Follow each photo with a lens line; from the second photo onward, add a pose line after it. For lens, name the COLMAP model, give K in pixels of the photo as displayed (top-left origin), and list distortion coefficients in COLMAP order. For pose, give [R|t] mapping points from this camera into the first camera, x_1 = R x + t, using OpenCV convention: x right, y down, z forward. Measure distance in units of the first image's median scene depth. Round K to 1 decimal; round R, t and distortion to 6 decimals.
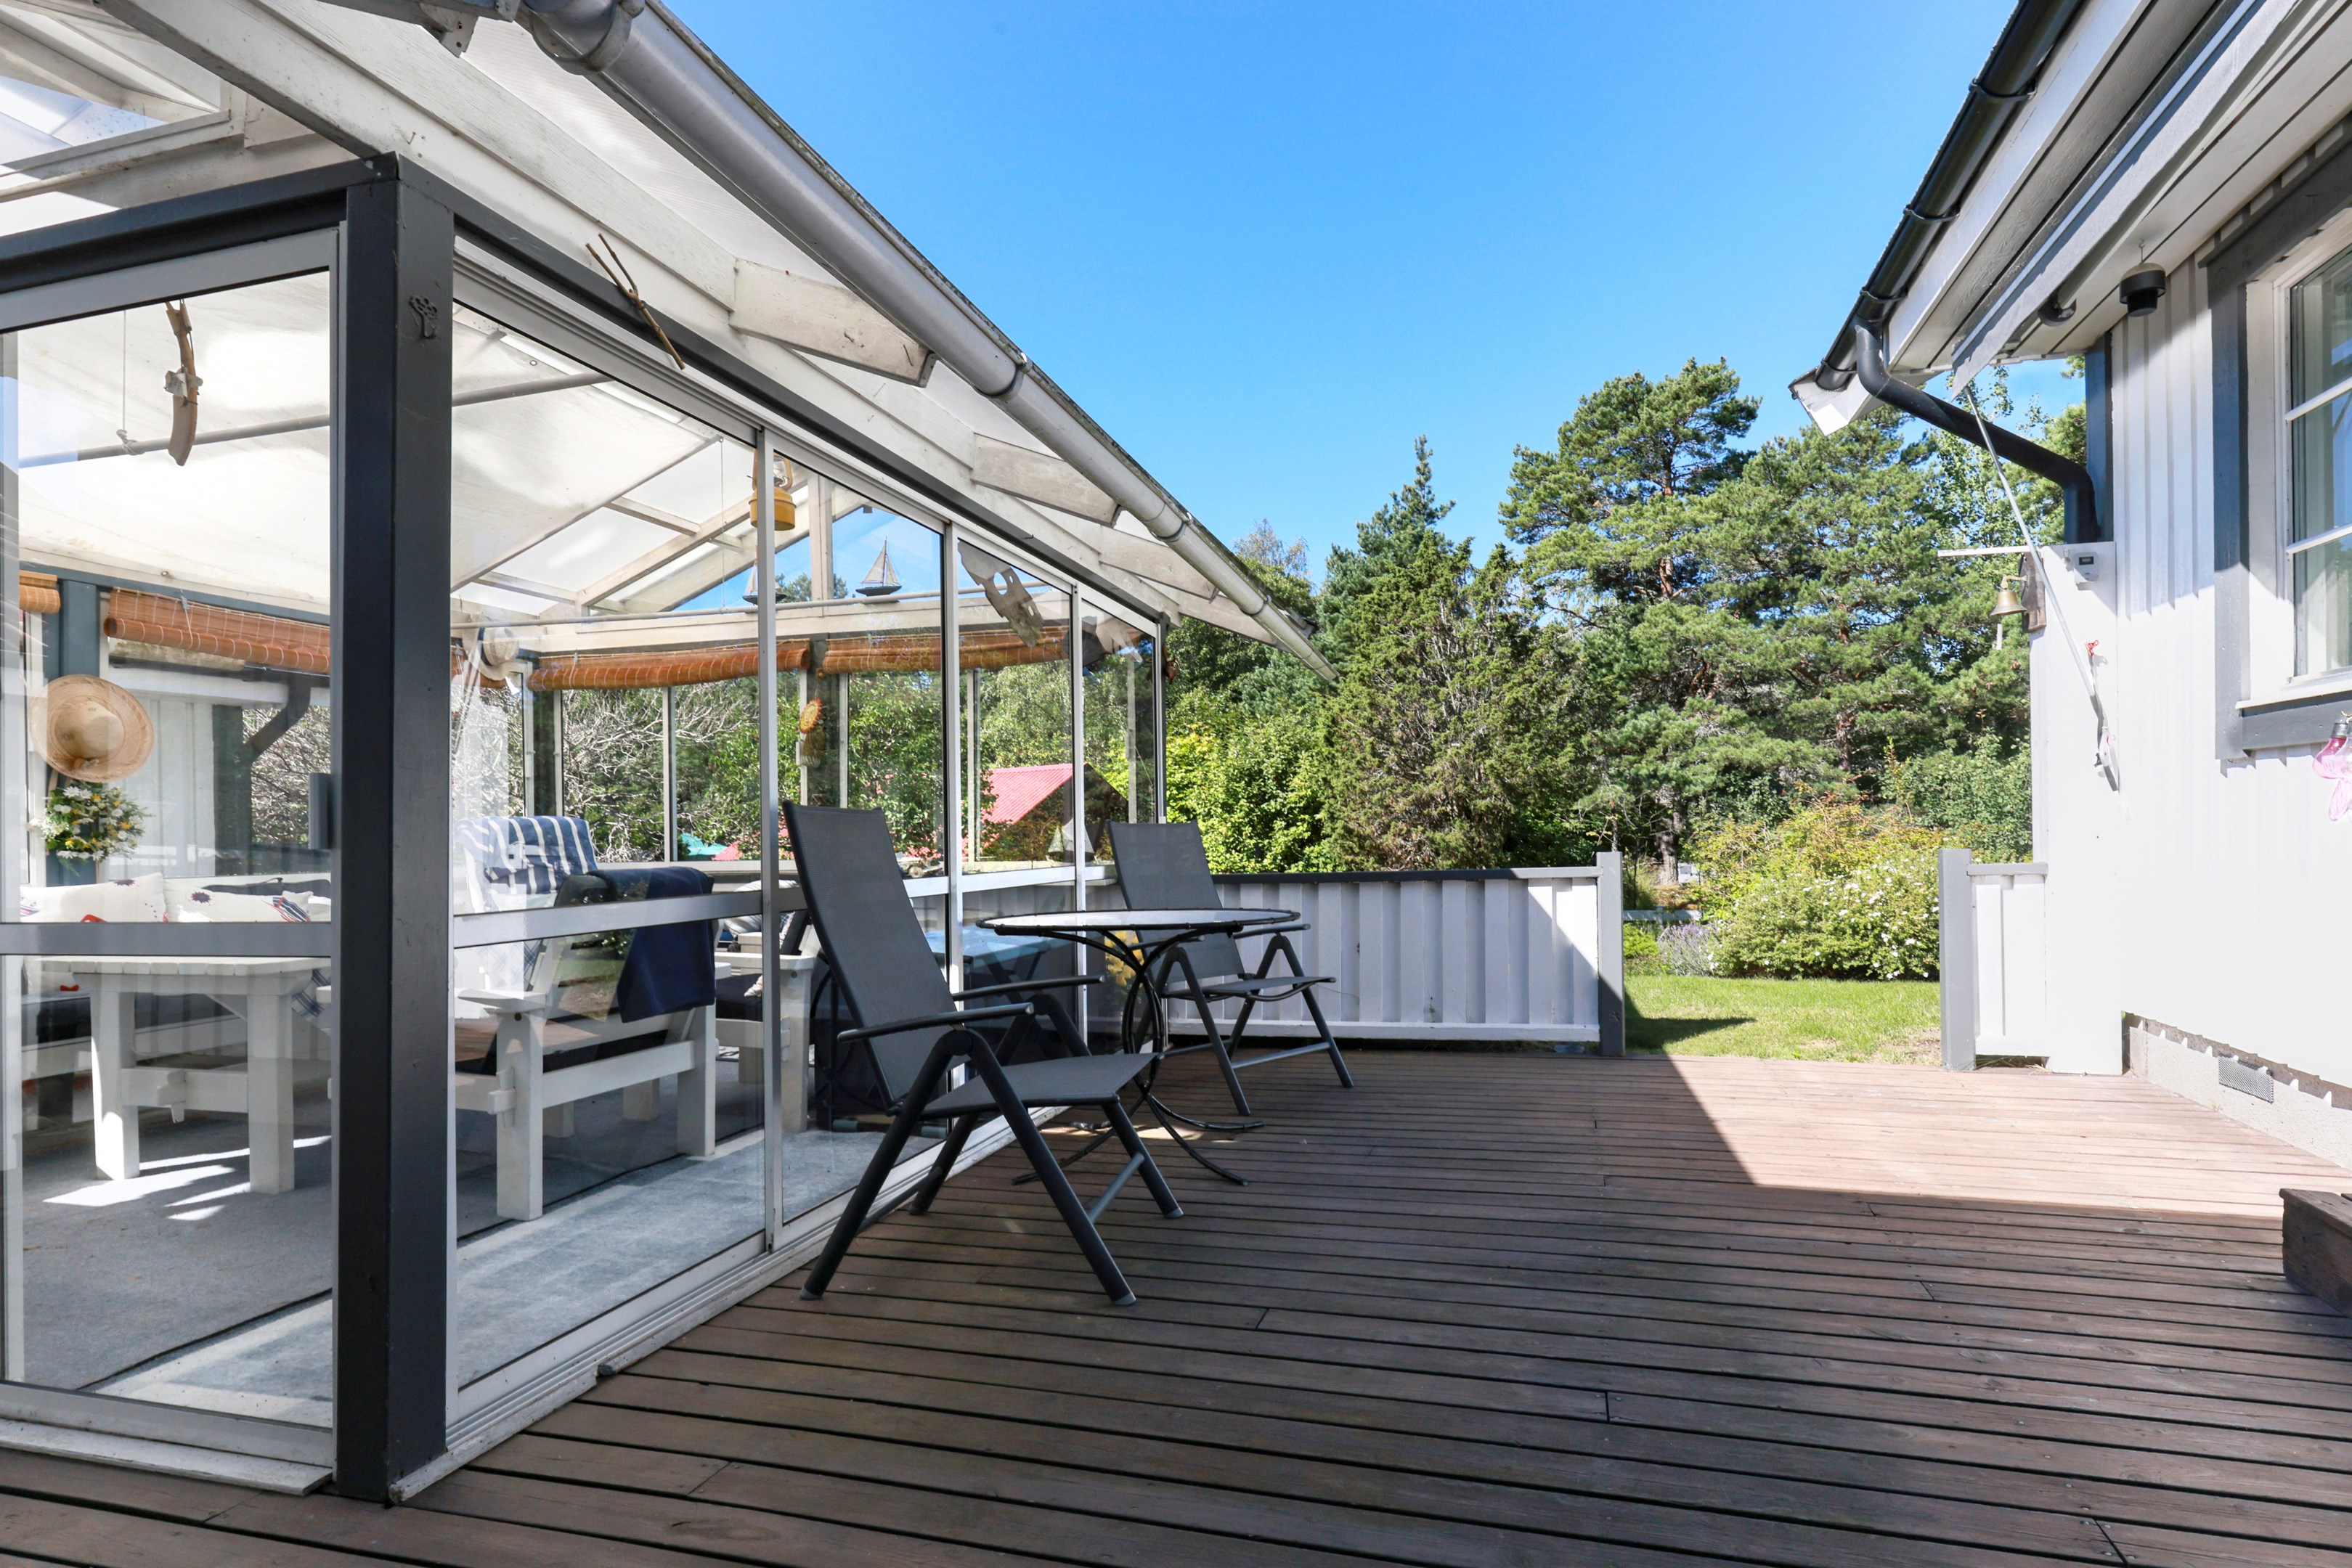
lens RADIAL K [[1063.8, 0, 1340.9], [0, 1063.8, 842.6], [0, 0, 1]] dist [0.005229, -0.001086]
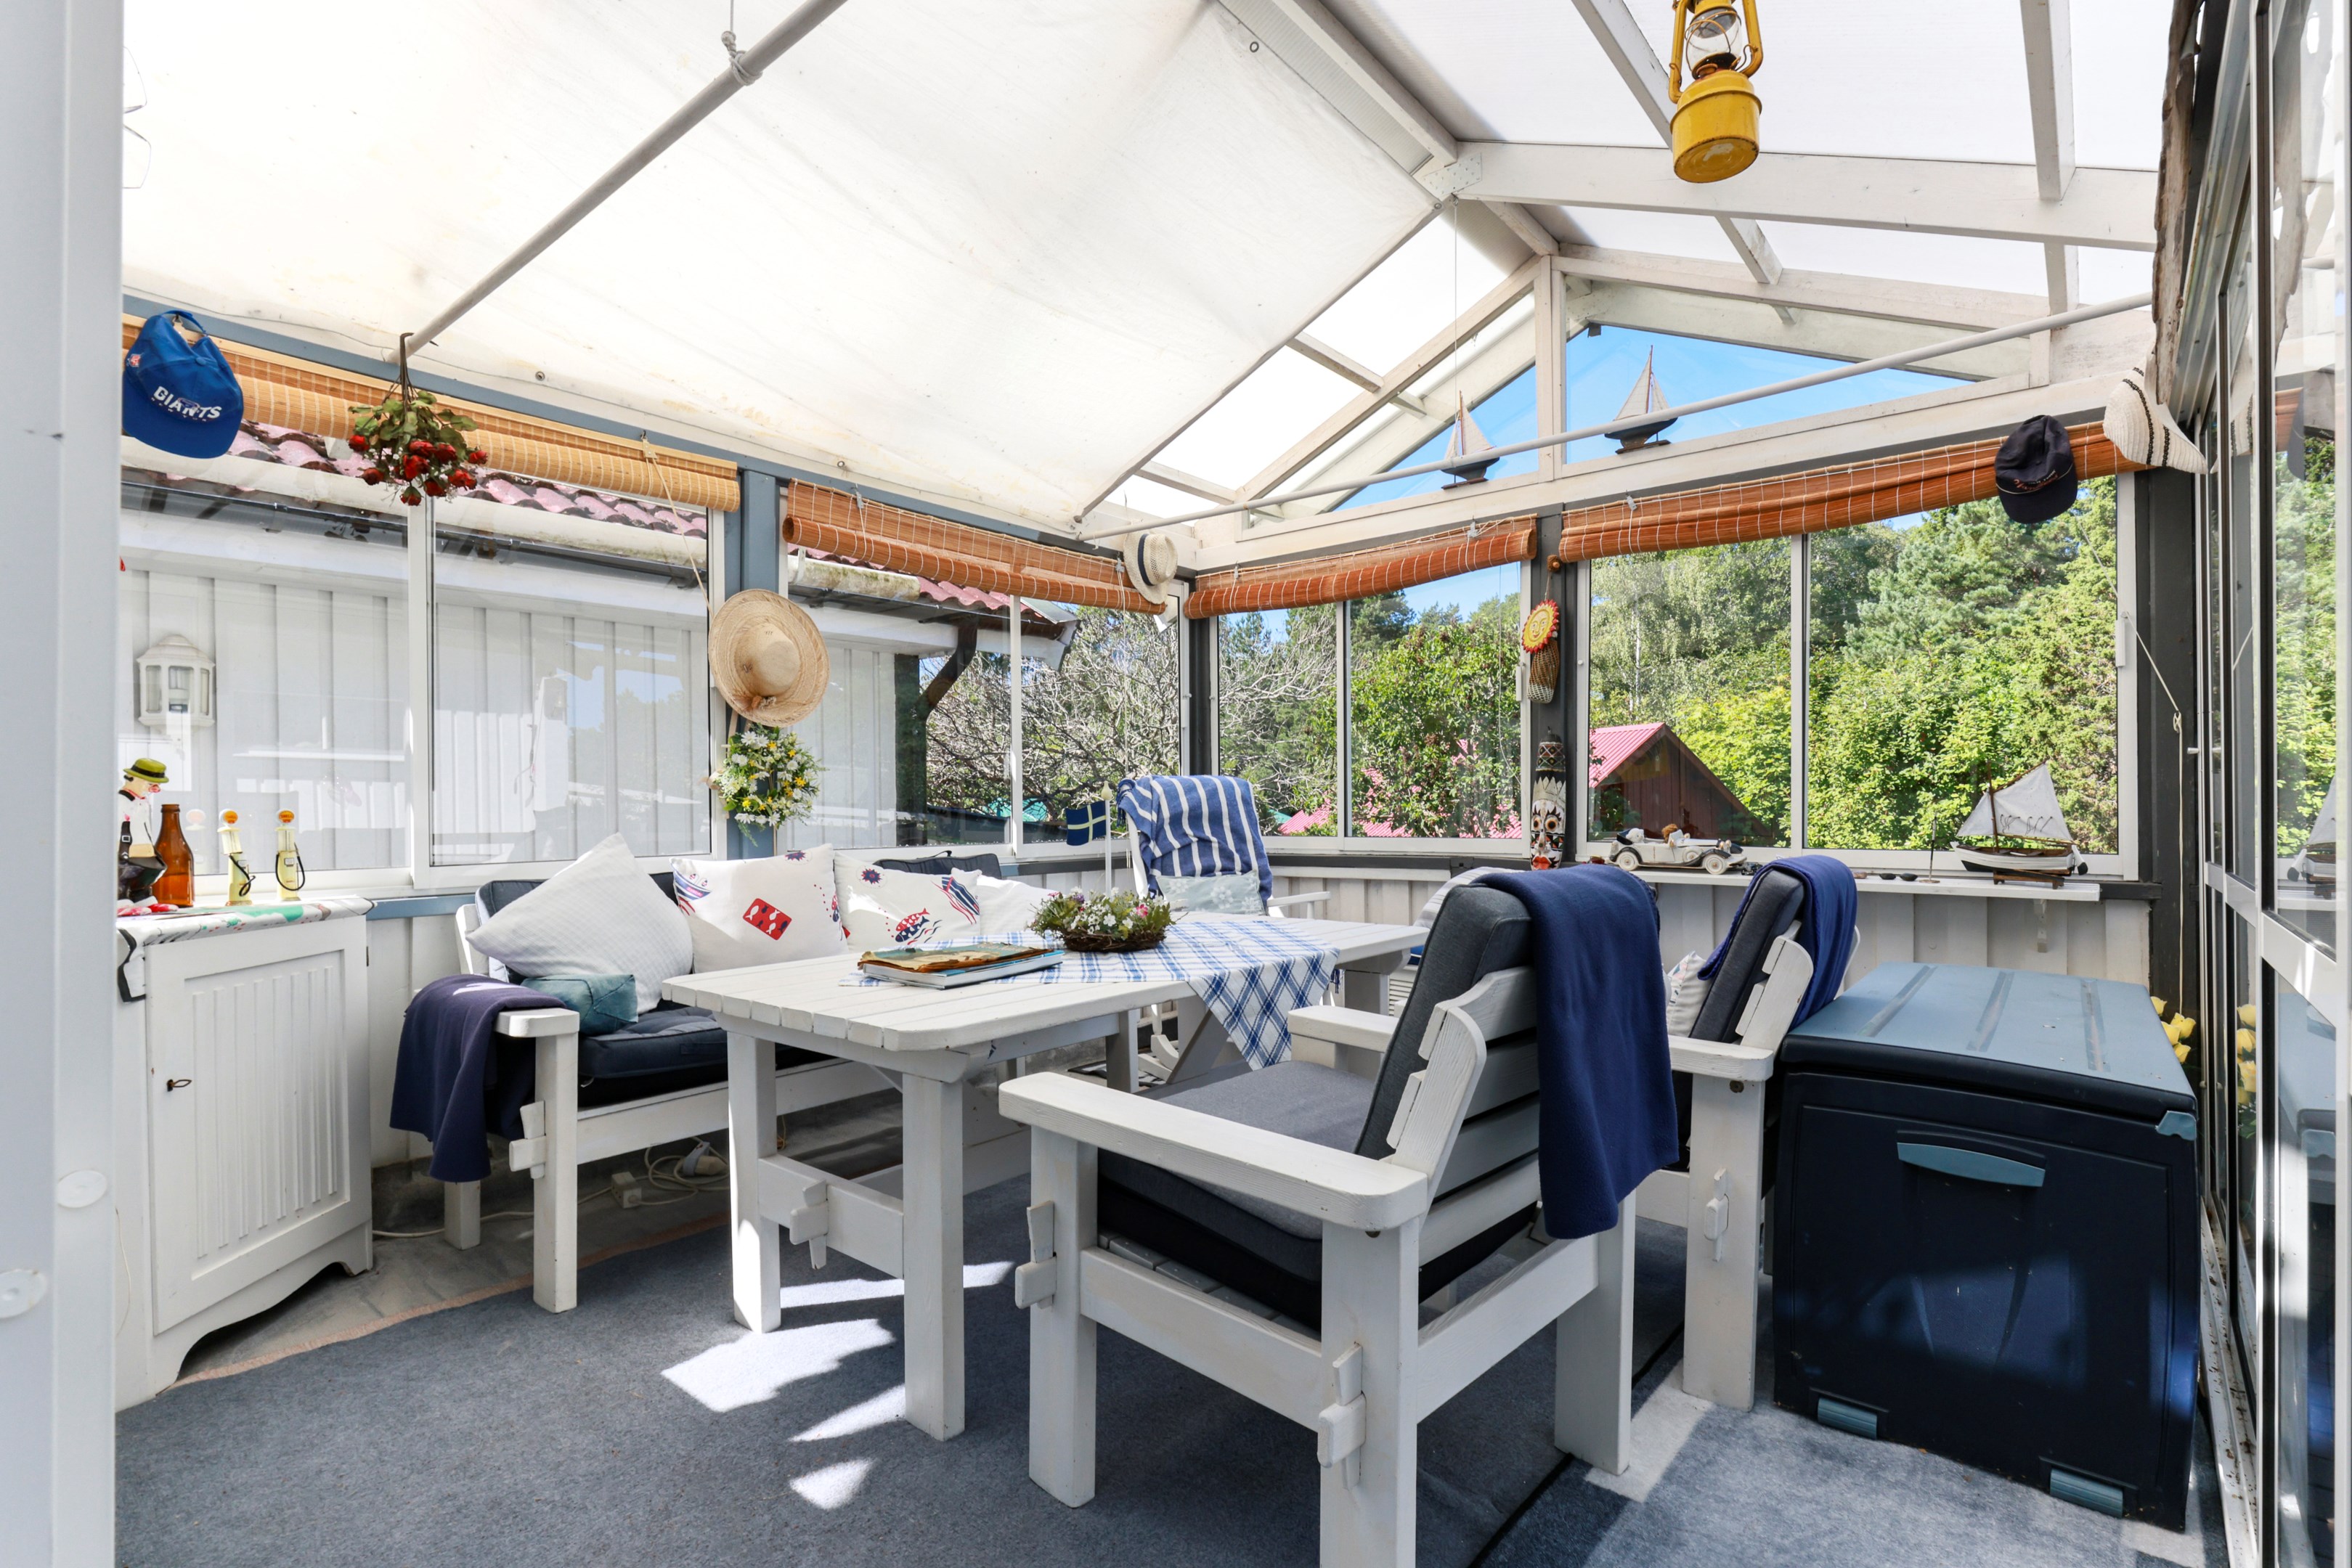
lens RADIAL K [[1063.8, 0, 1340.9], [0, 1063.8, 842.6], [0, 0, 1]] dist [0.005229, -0.001086]
pose [[0.908623, 0.024119, -0.416921, -0.419309], [-0.013498, 0.999505, 0.028403, 0.000913], [0.417400, -0.020180, 0.908499, 0.423121]]
